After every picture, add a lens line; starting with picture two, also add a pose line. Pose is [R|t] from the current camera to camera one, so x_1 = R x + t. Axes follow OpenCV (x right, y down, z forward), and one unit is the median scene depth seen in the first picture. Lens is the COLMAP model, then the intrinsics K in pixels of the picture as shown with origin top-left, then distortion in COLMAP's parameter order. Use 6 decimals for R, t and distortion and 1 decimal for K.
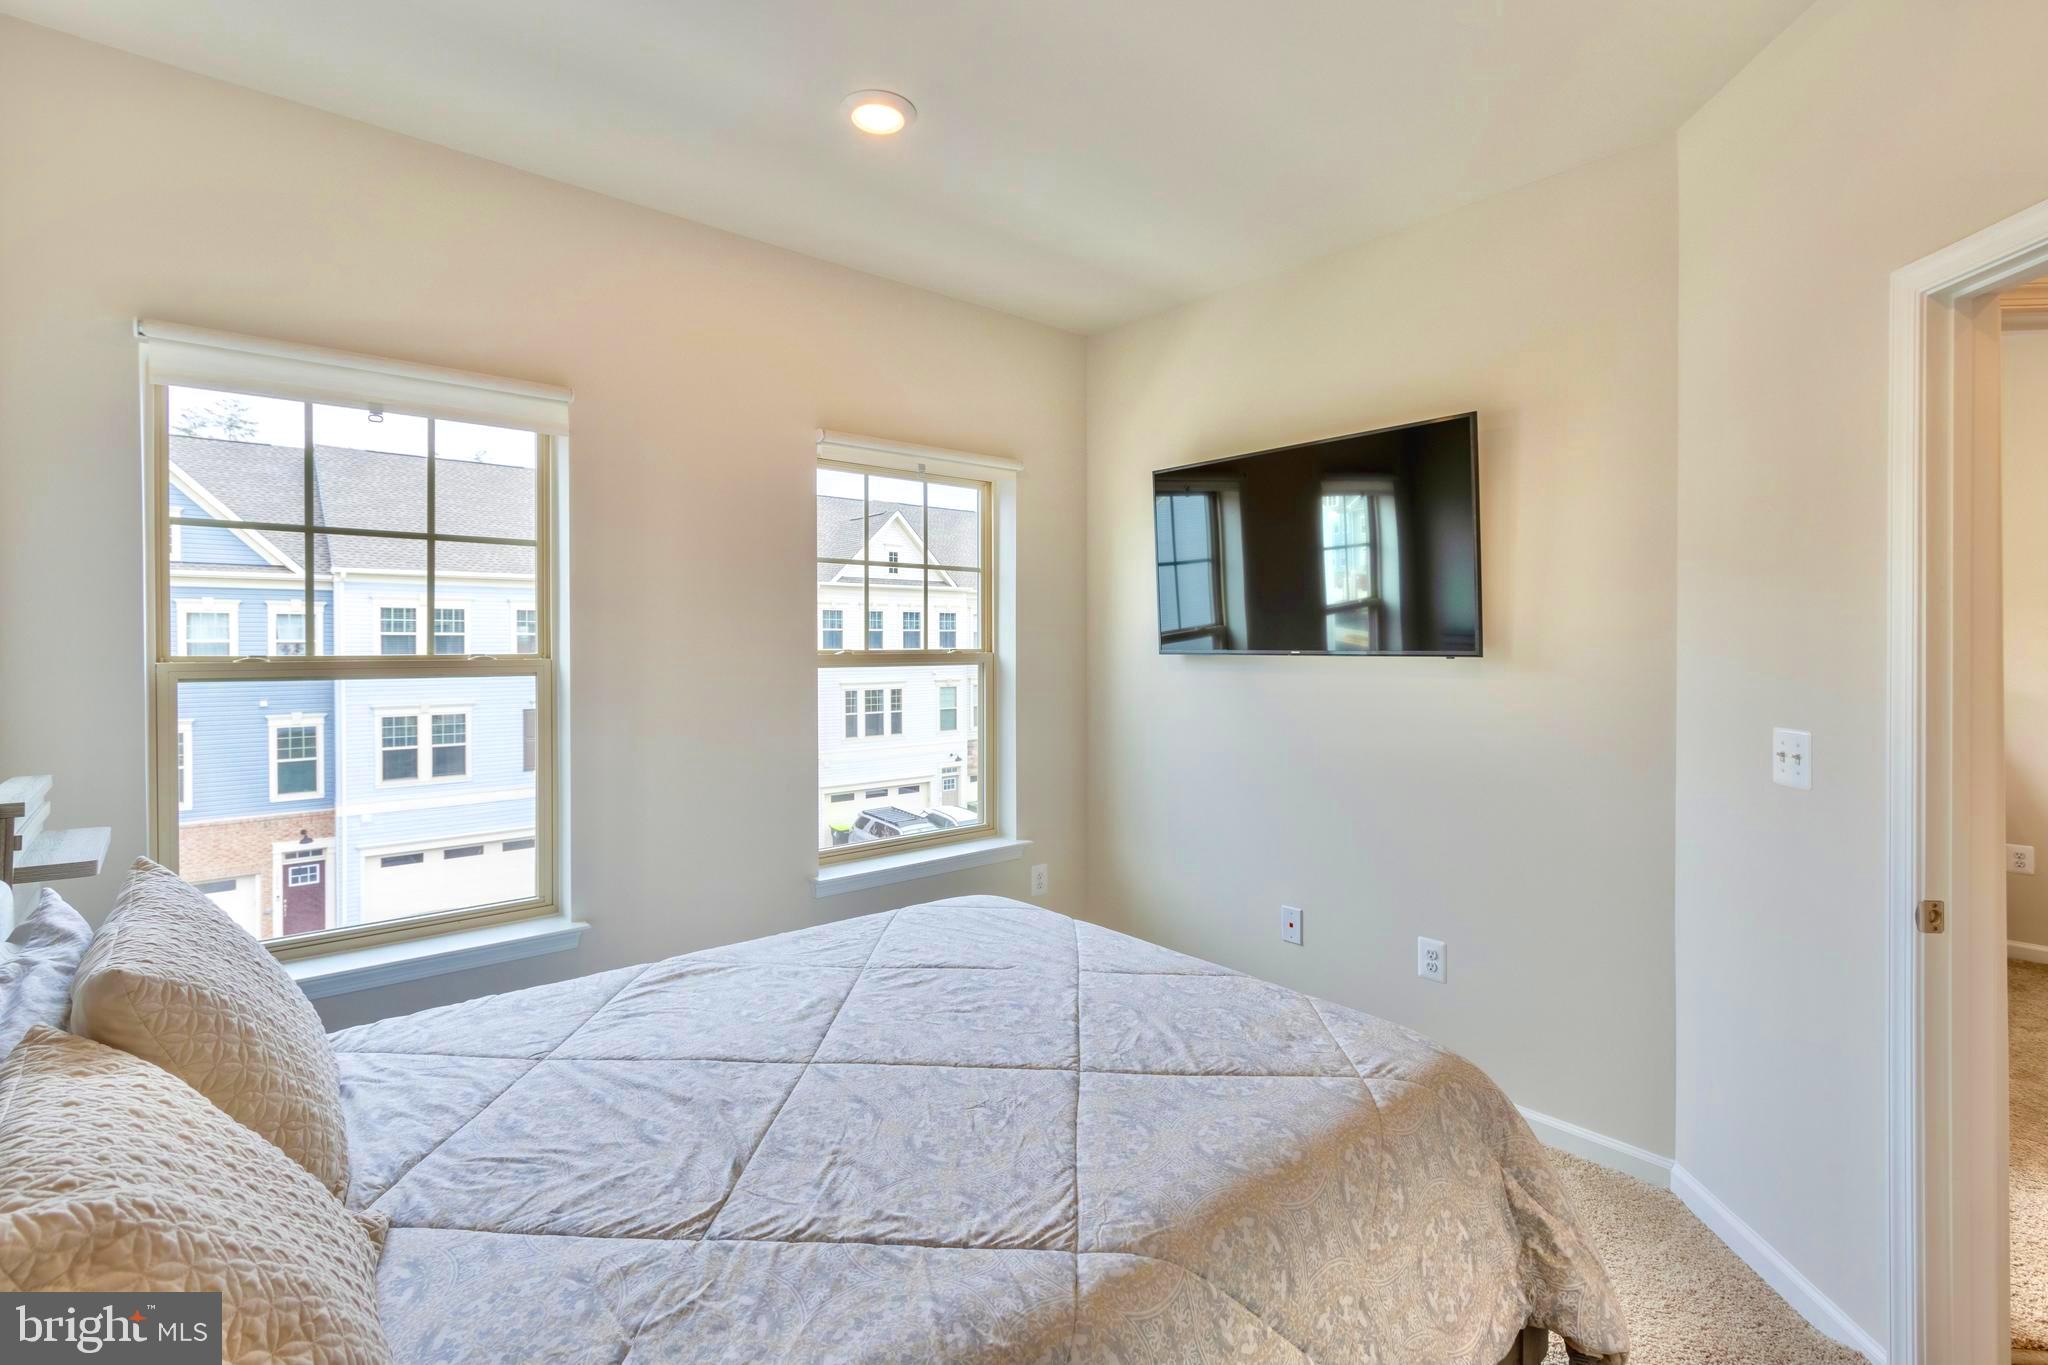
lens RADIAL K [[936.8, 0, 1030.0], [0, 936.8, 648.6], [0, 0, 1]] dist [0.005019, -0.000857]
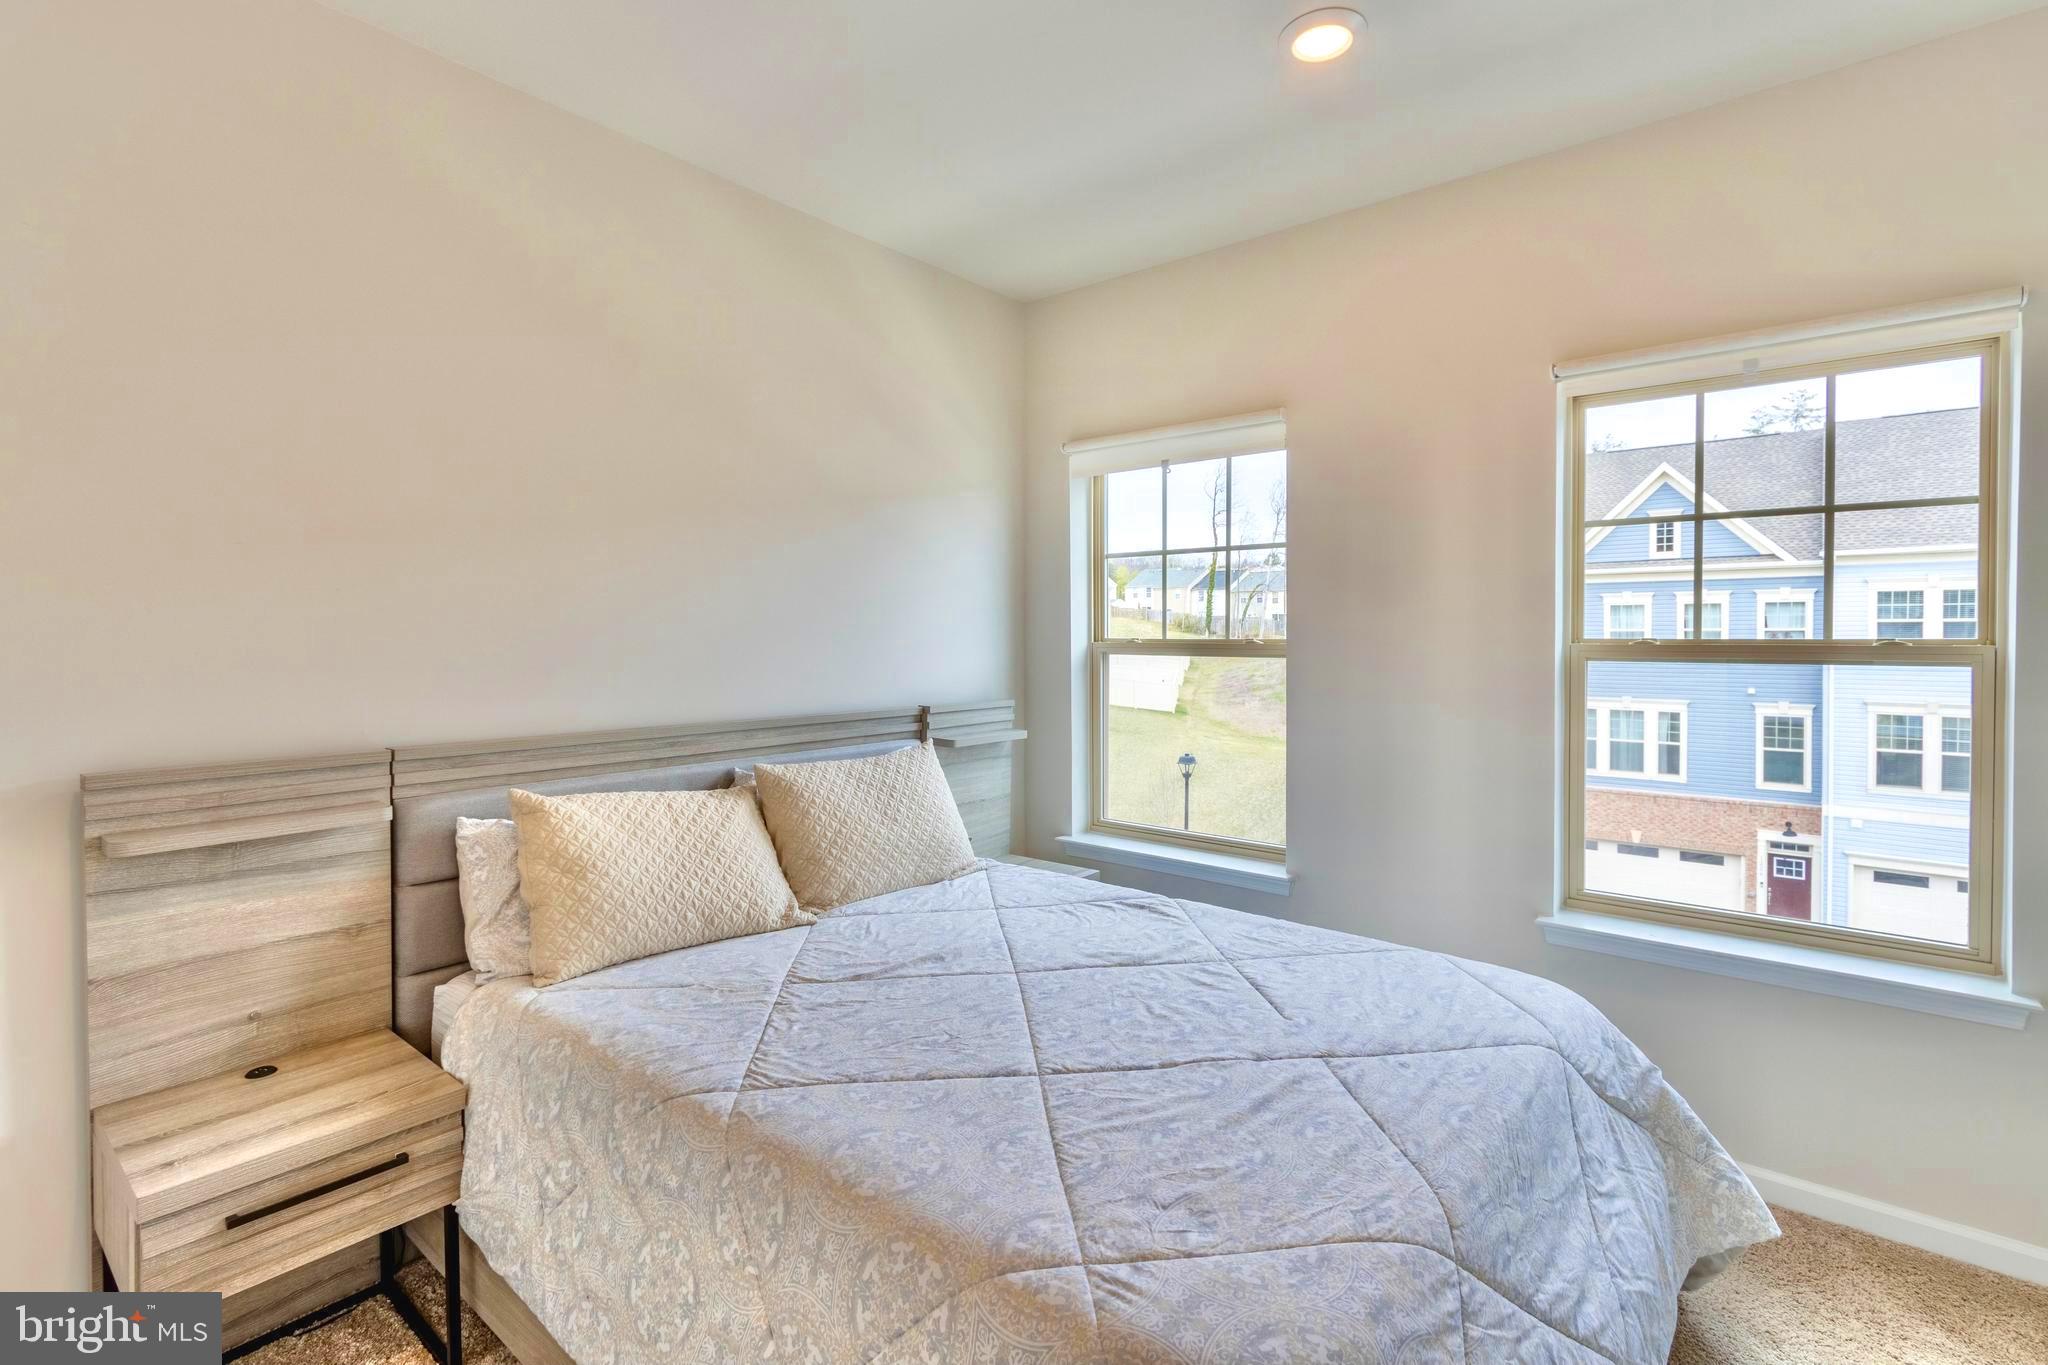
lens RADIAL K [[942.4, 0, 1029.0], [0, 942.4, 648.0], [0, 0, 1]] dist [0.005184, -0.001085]
pose [[0.169899, 0.015960, -0.985332, 0.808941], [-0.004719, 0.999871, 0.015382, -0.000420], [0.985450, 0.002036, 0.169952, 0.671724]]
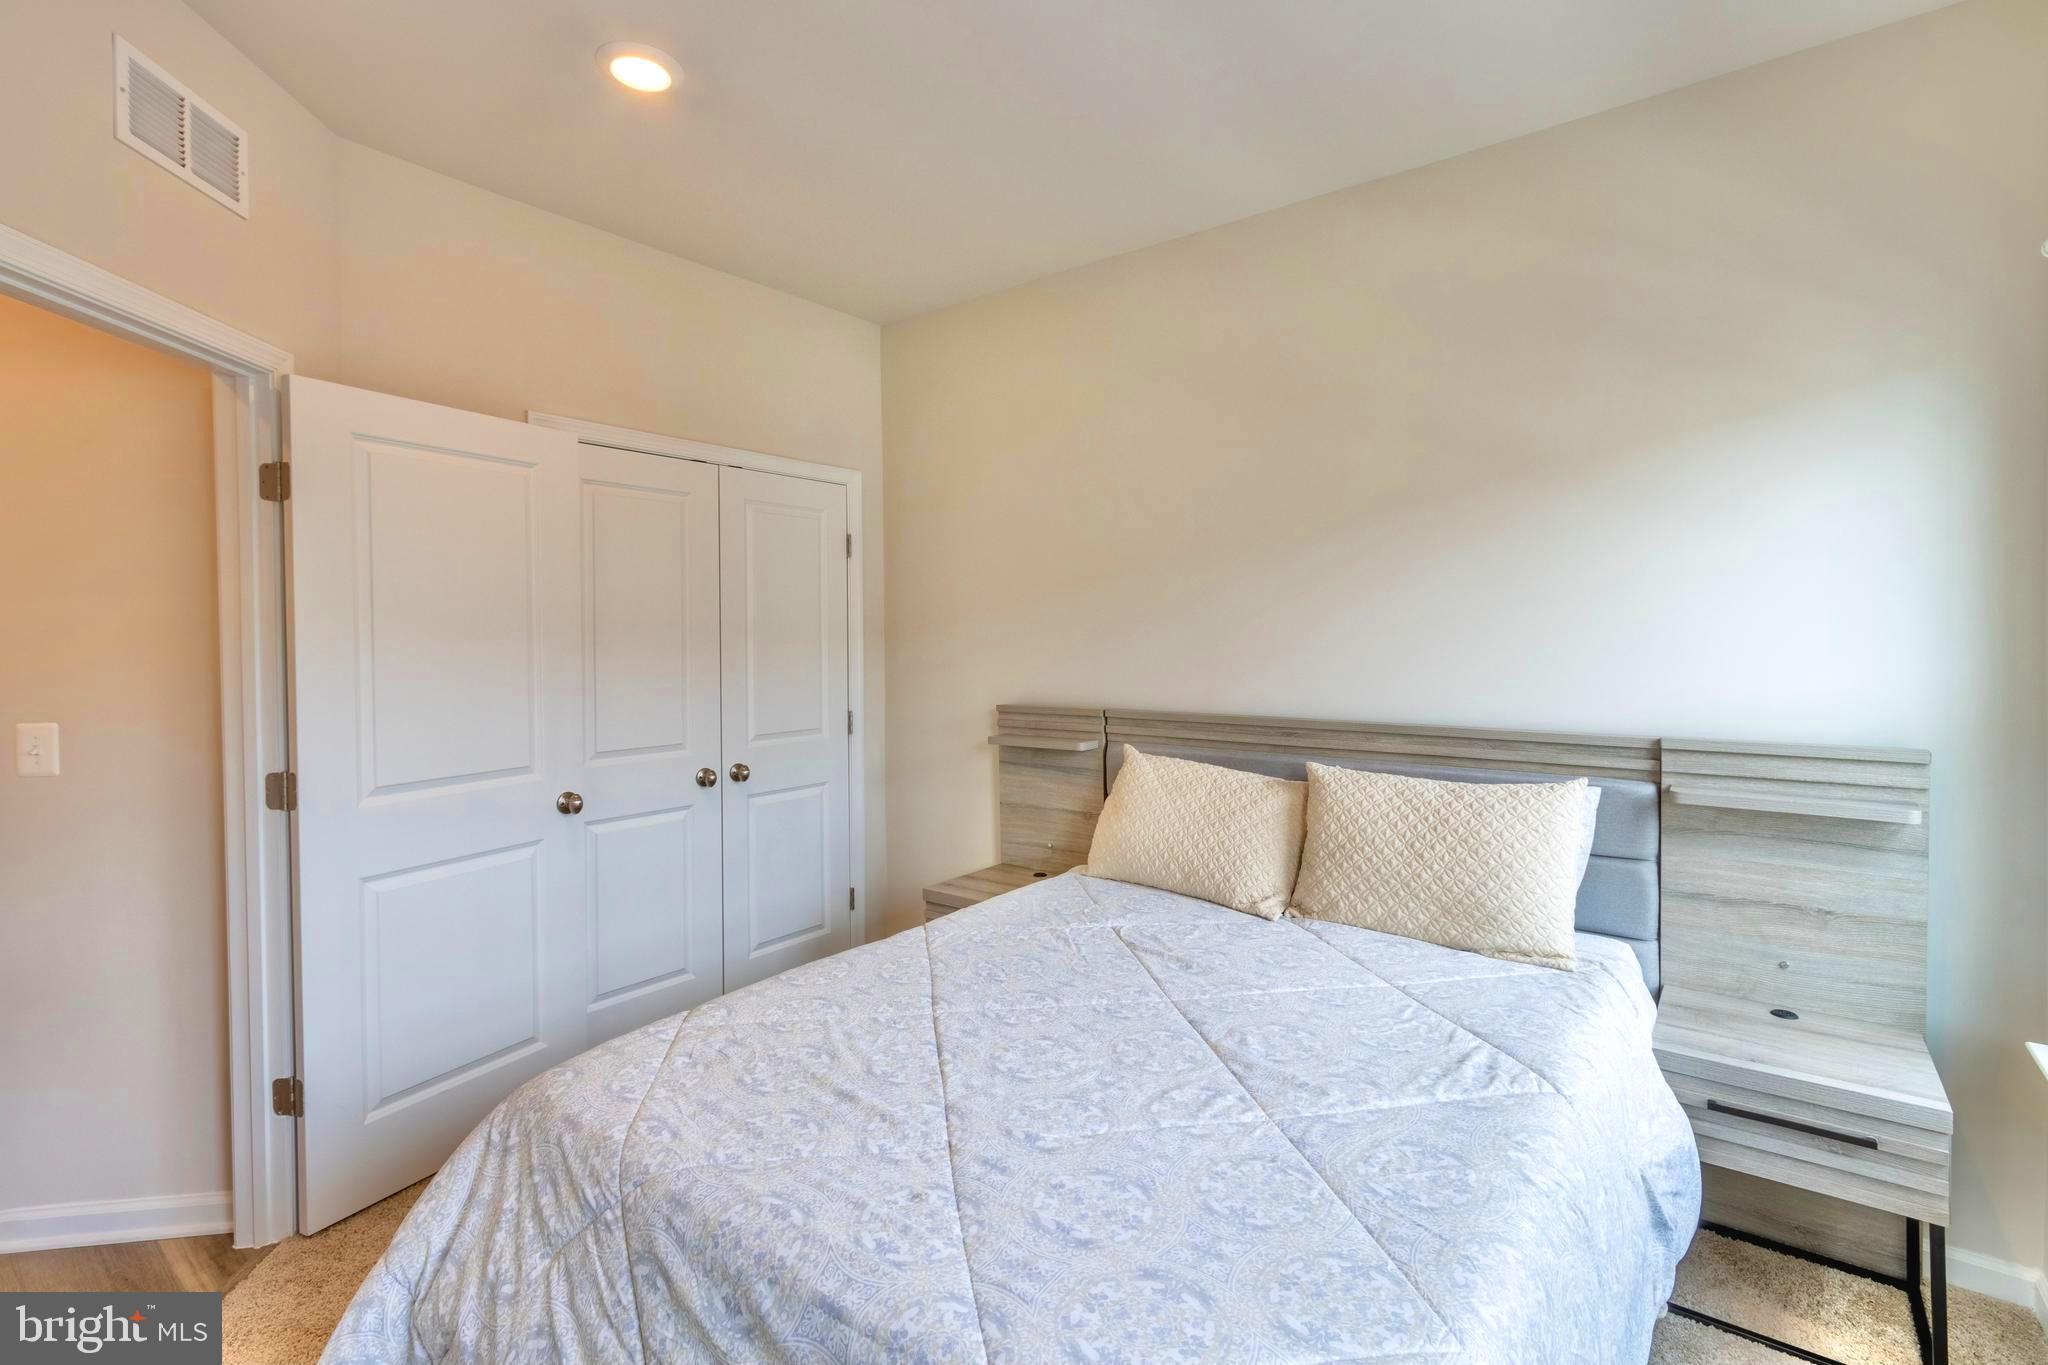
lens RADIAL K [[936.8, 0, 1030.0], [0, 936.8, 648.6], [0, 0, 1]] dist [0.005019, -0.000857]
pose [[-0.980487, 0.014981, -0.196013, 0.125747], [0.011208, 0.999730, 0.020346, -0.011336], [0.196265, 0.017753, -0.980390, 1.733280]]
